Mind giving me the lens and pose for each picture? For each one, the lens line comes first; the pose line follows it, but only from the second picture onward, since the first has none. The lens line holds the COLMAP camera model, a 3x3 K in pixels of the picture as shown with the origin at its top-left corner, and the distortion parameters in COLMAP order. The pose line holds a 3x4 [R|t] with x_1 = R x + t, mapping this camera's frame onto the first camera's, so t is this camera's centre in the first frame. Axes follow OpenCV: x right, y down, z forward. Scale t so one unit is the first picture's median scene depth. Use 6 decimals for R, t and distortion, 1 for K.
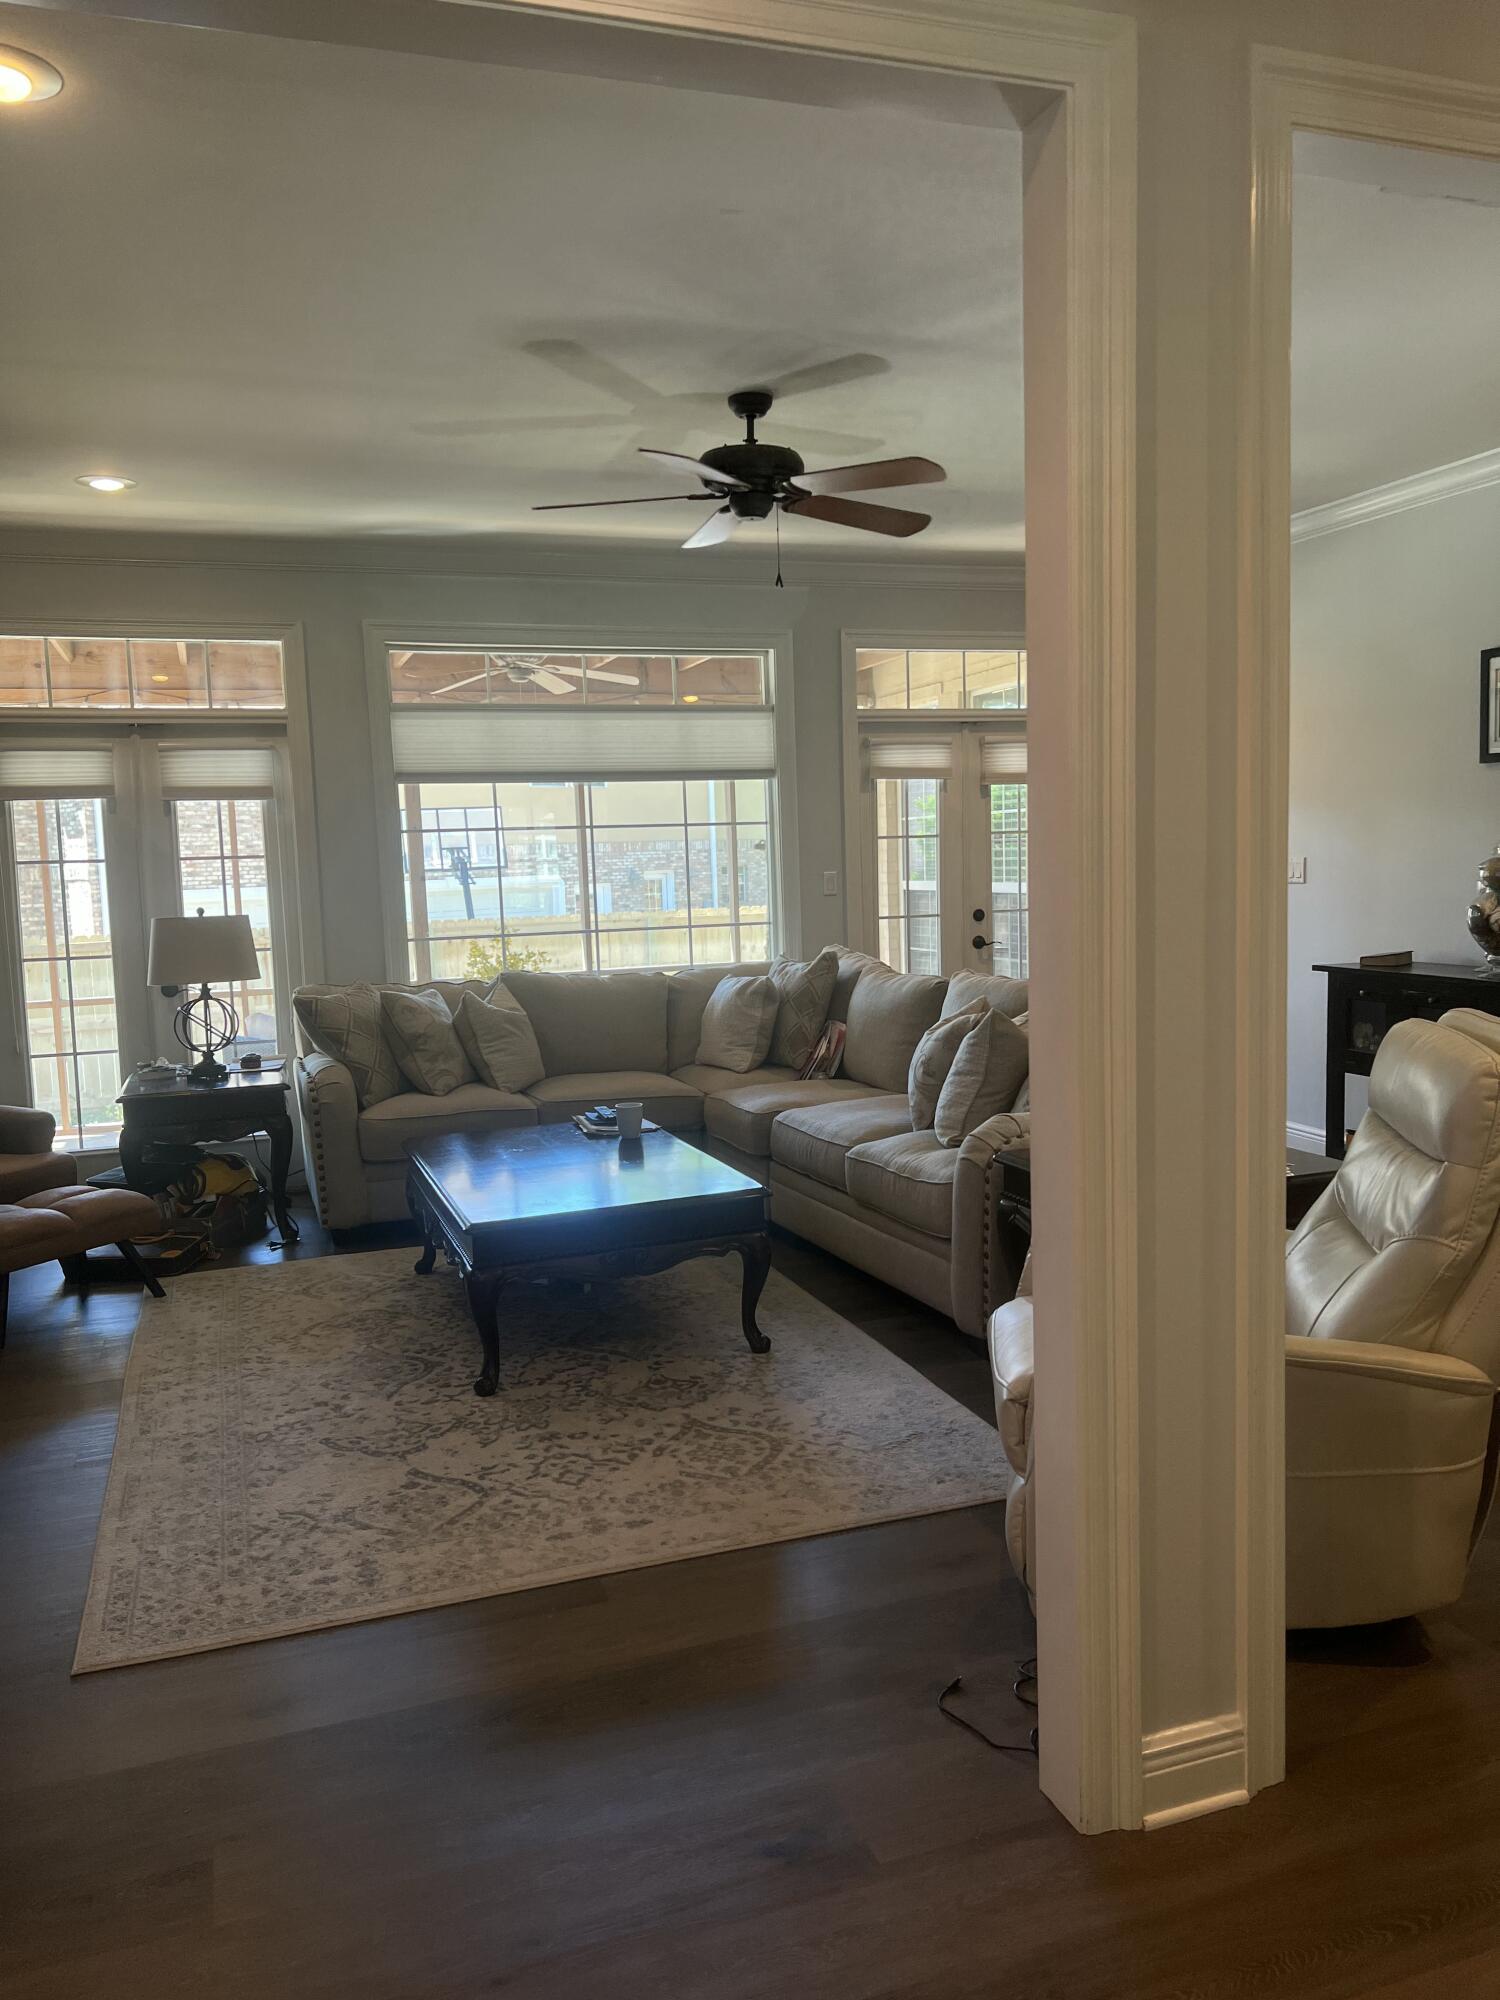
lens RADIAL K [[1506.3, 0, 750.0], [0, 1506.3, 1000.0], [0, 0, 1]] dist [0.000863, -0.005025]
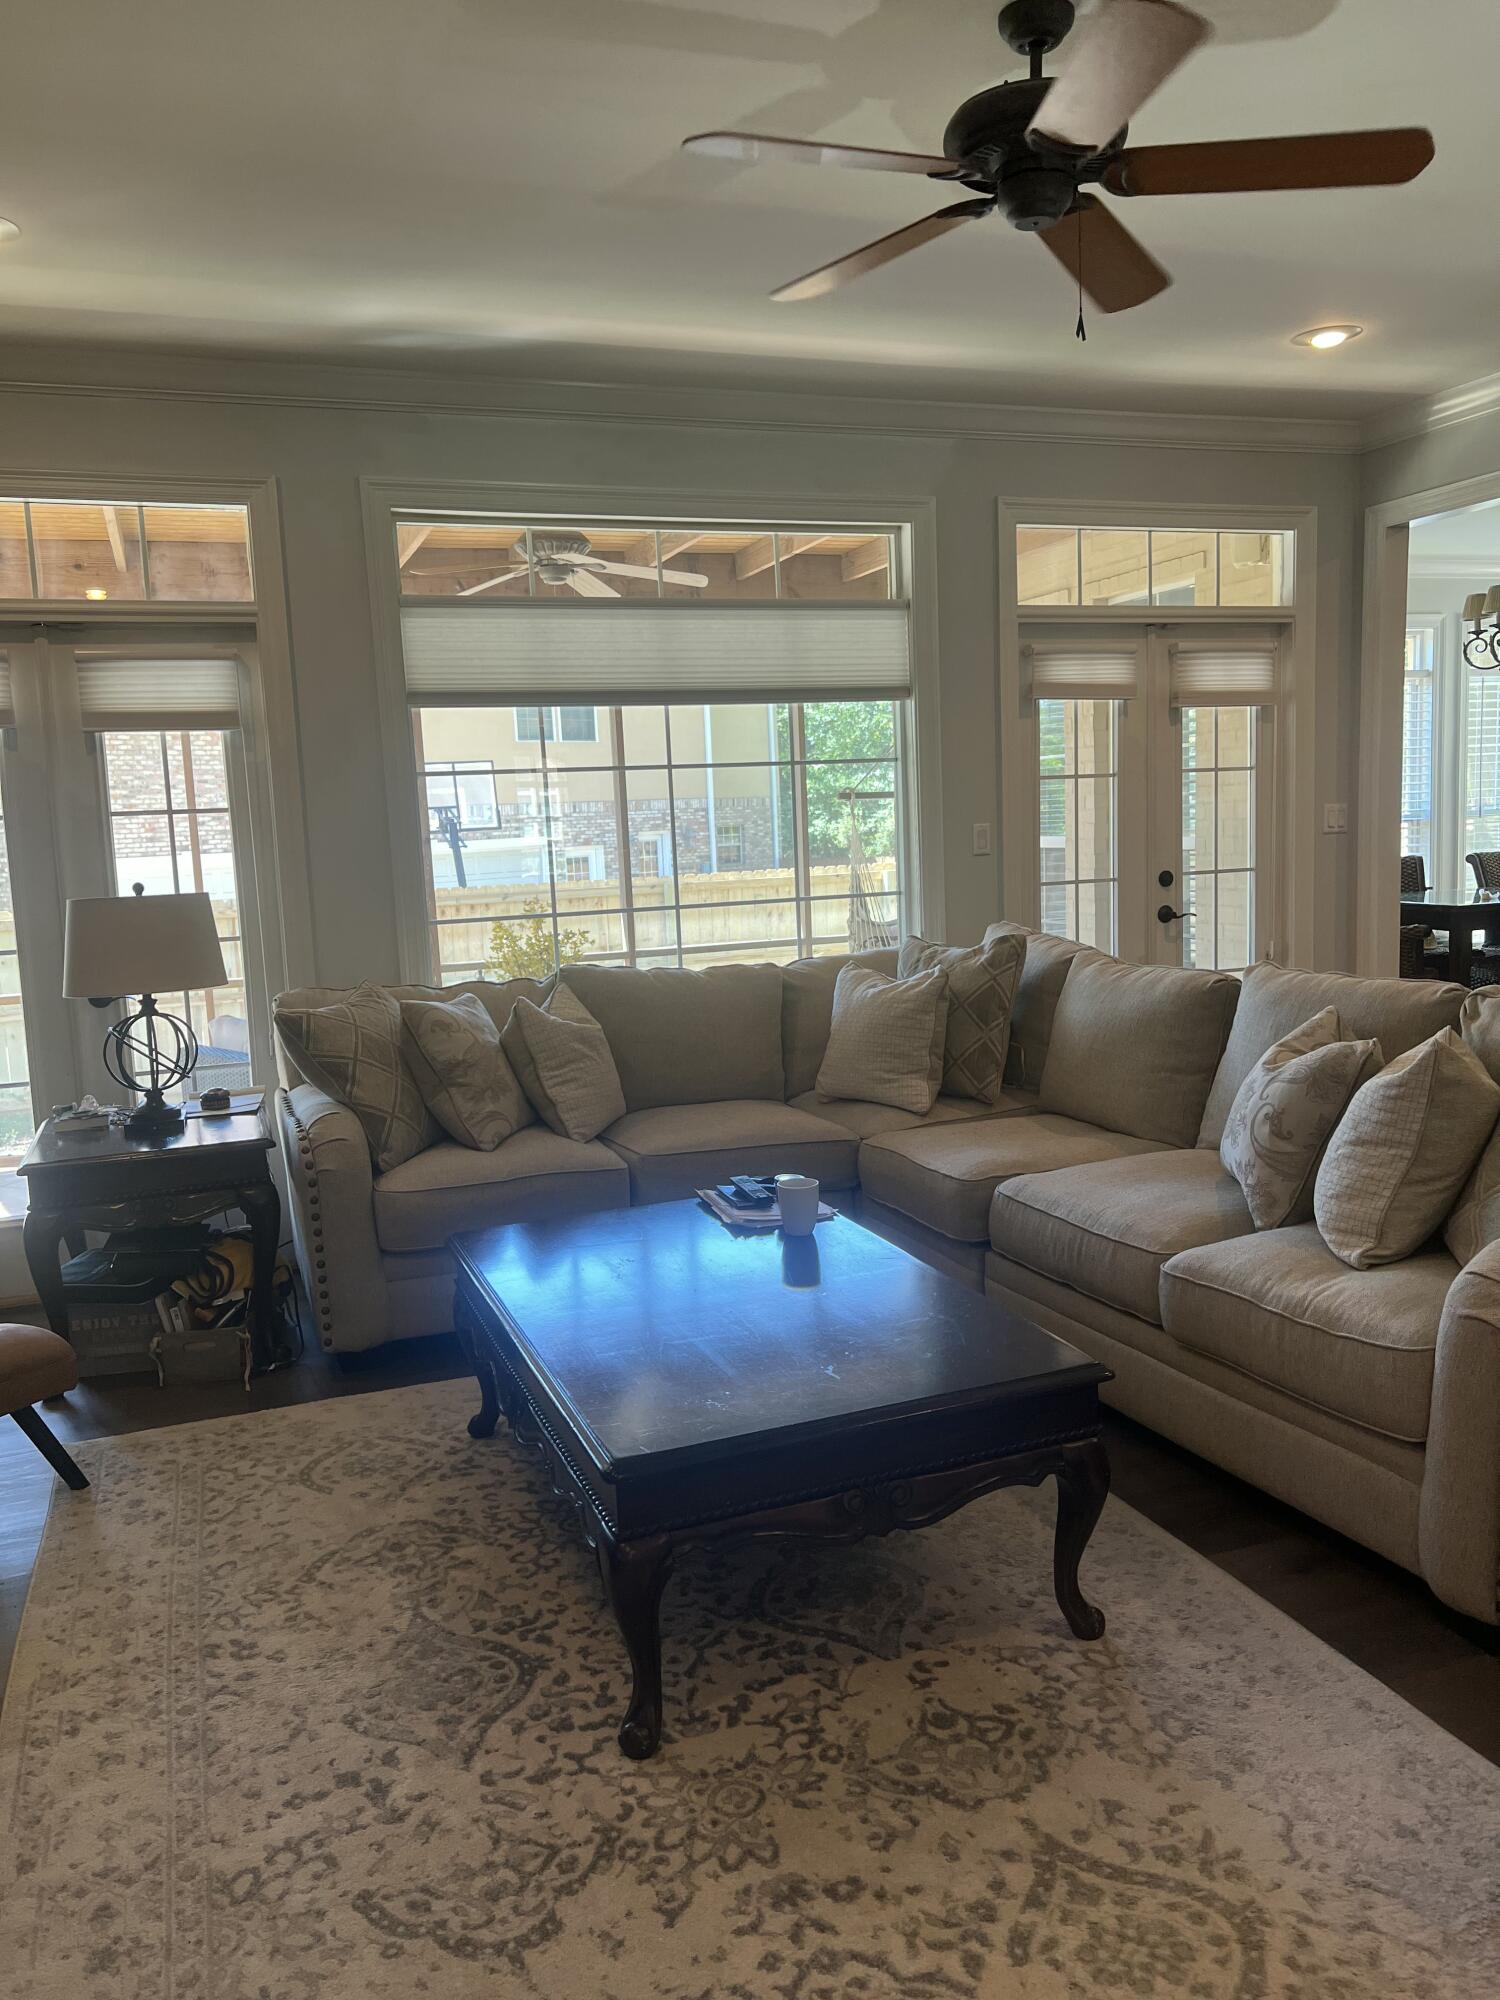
lens RADIAL K [[1499.2, 0, 718.9], [0, 1499.2, 999.9], [0, 0, 1]] dist [0.006177, -0.004331]
pose [[0.999936, -0.011290, 0.000366, -0.119298], [0.011276, 0.999604, 0.025795, -0.027289], [-0.000657, -0.025790, 0.999667, 0.373887]]
